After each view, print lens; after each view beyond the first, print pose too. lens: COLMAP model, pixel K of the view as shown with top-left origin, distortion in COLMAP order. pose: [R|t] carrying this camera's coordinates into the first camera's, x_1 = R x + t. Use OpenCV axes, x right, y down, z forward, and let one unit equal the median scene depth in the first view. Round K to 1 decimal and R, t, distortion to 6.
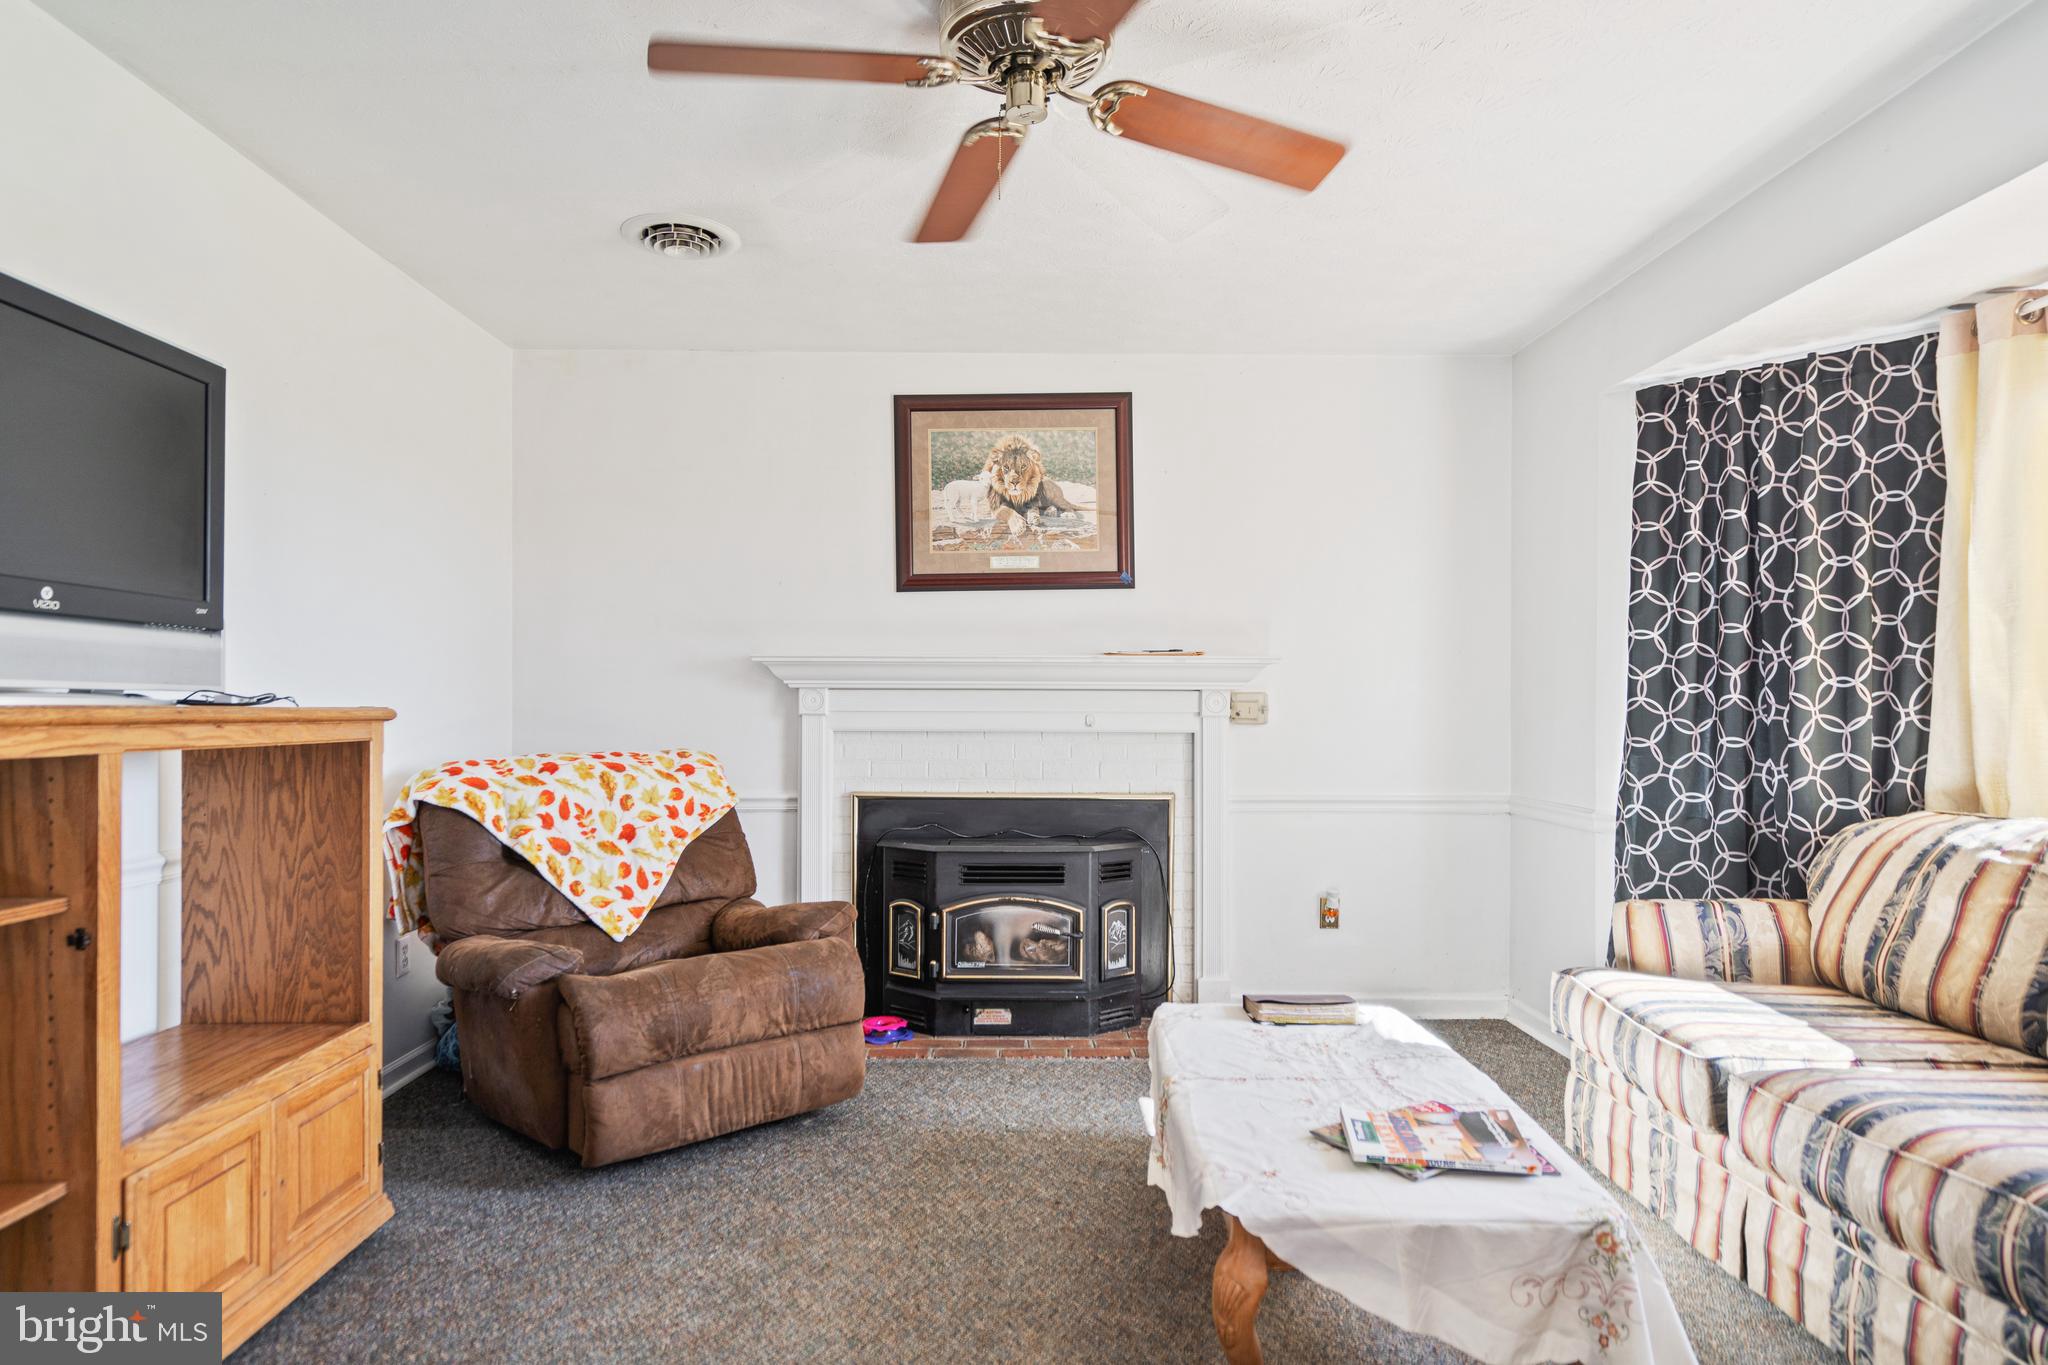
lens RADIAL K [[1166.1, 0, 1023.2], [0, 1166.1, 710.7], [0, 0, 1]] dist [-0.000371, -0.000027]
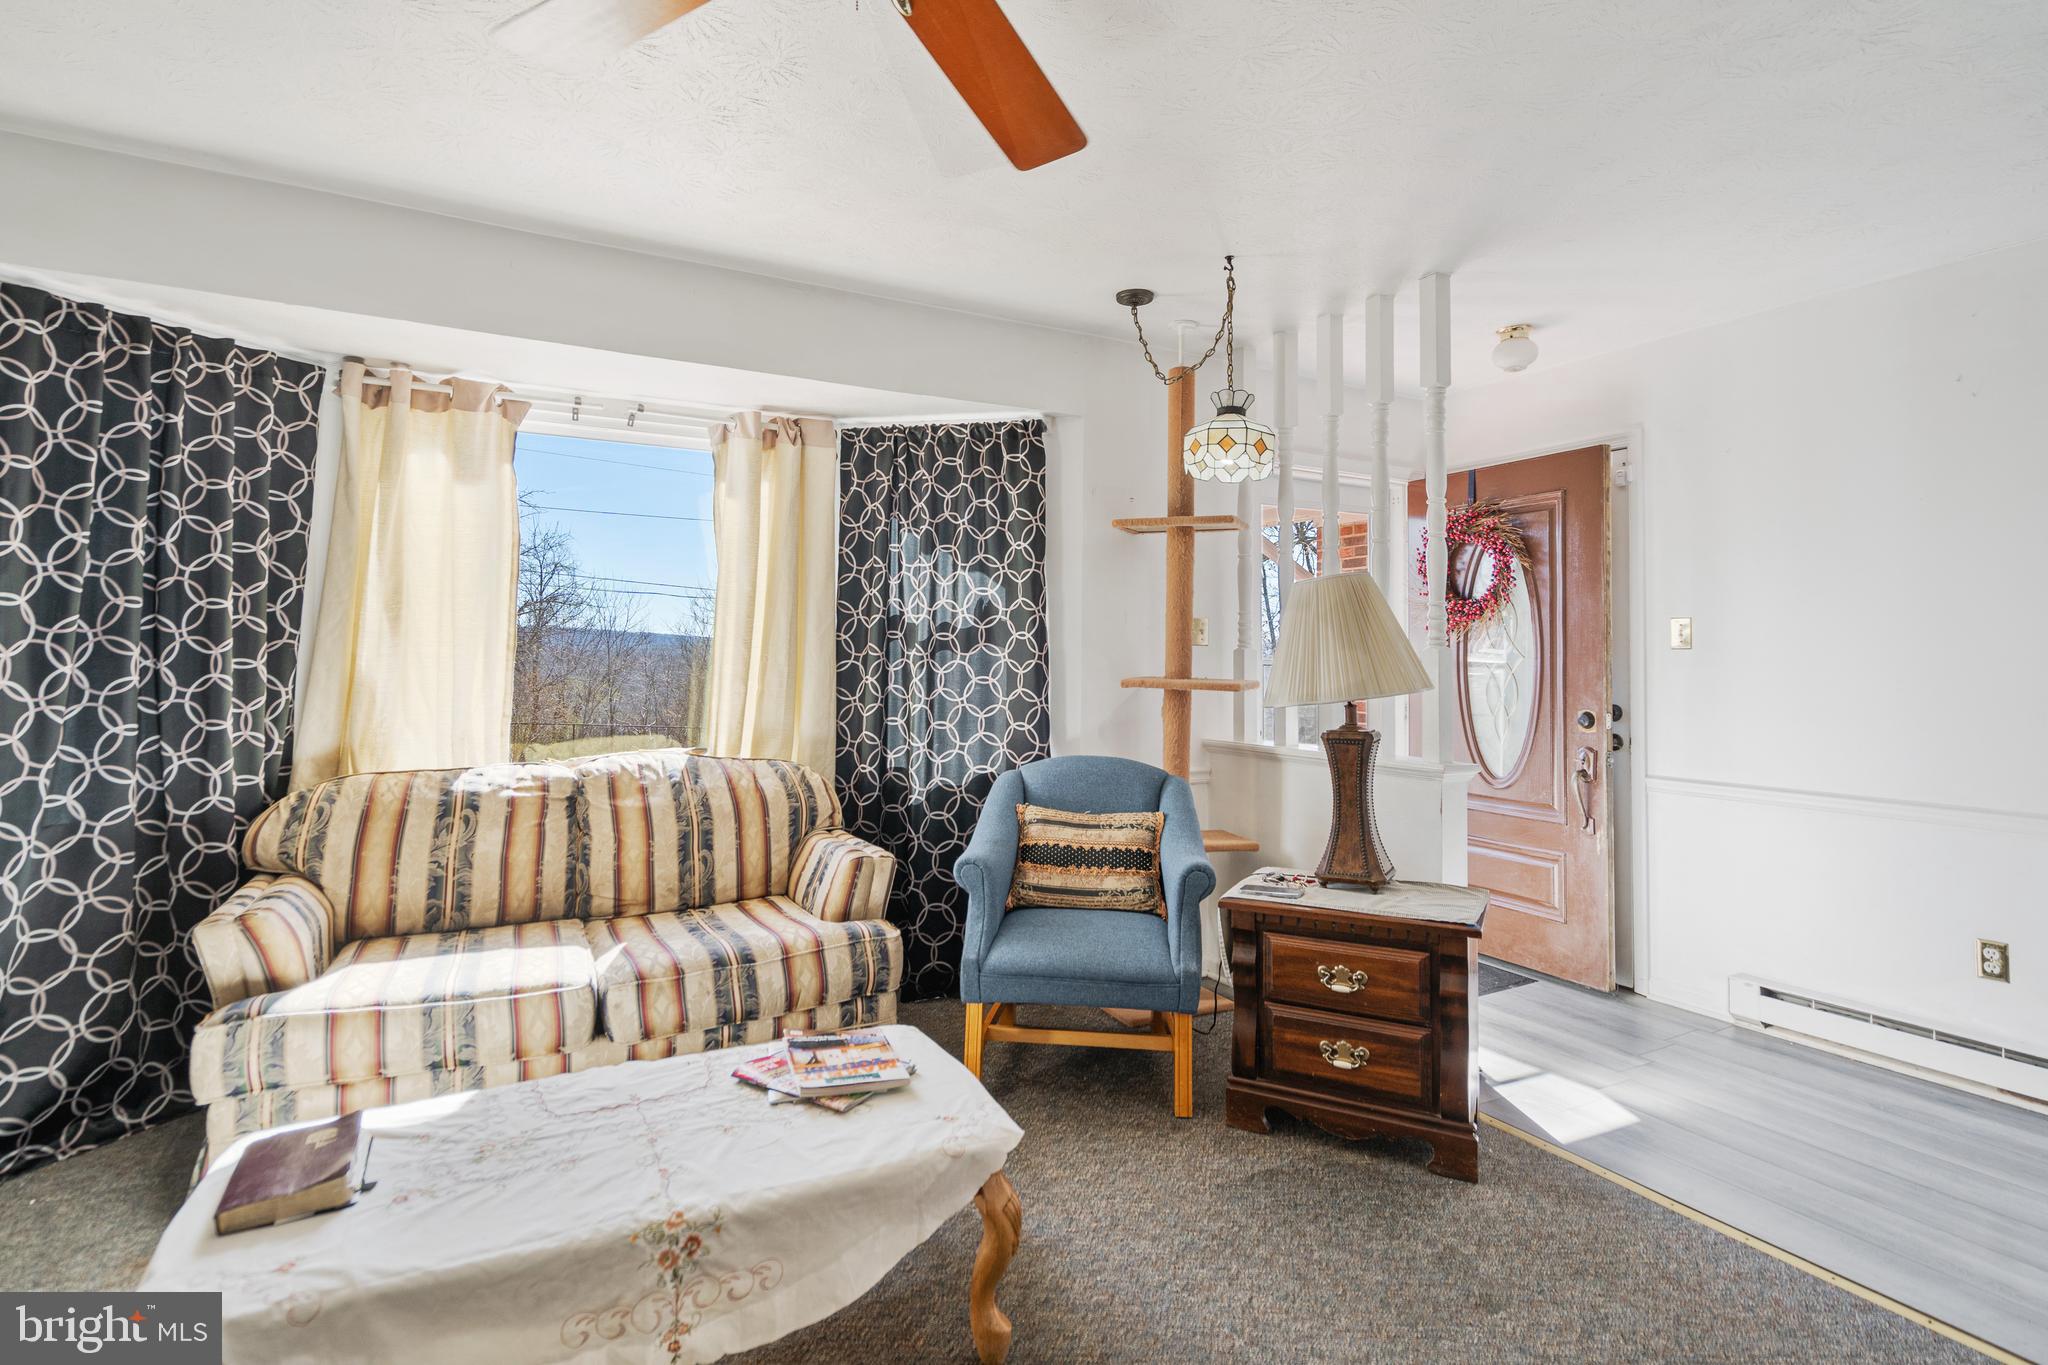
lens RADIAL K [[953.9, 0, 1022.3], [0, 953.9, 661.1], [0, 0, 1]] dist [0.000475, 0.000043]
pose [[-0.461281, -0.004653, 0.887242, -0.439285], [-0.006997, 0.999974, 0.001606, -0.039397], [-0.887227, -0.005467, -0.461301, 0.907822]]
